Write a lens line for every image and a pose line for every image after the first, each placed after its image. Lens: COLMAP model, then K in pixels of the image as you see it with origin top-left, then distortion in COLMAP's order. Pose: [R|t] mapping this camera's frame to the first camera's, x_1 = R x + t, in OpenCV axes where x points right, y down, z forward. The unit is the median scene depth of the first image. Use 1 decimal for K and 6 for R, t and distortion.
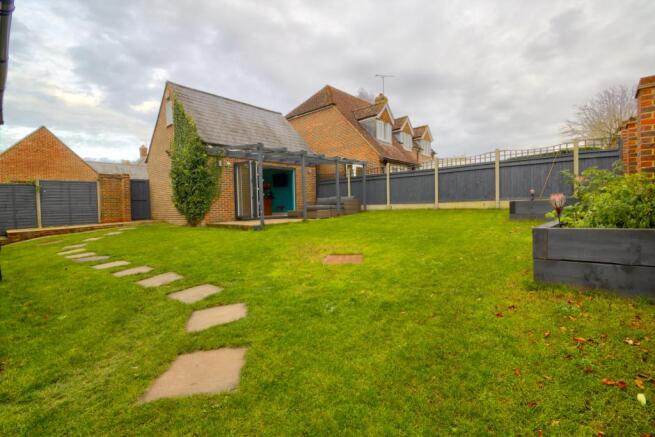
lens RADIAL K [[304.1, 0, 329.9], [0, 304.1, 217.4], [0, 0, 1]] dist [-0.017968, -0.000219]
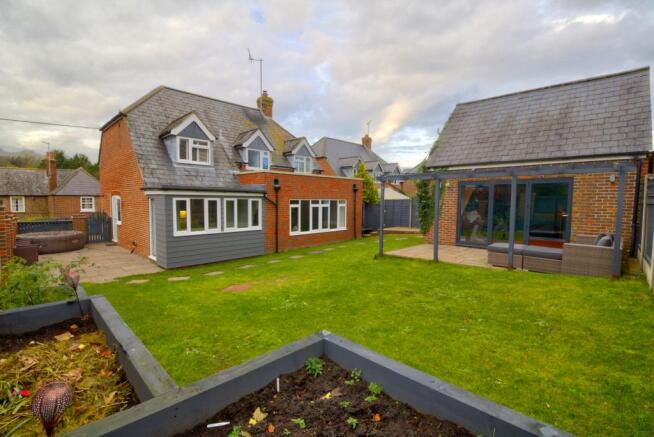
lens RADIAL K [[303.6, 0, 329.4], [0, 303.6, 217.4], [0, 0, 1]] dist [-0.017968, -0.000219]
pose [[-0.054054, 0.075749, -0.995661, 0.633565], [-0.046835, 0.995829, 0.078304, -0.134170], [0.997439, 0.050864, -0.050280, 0.705797]]
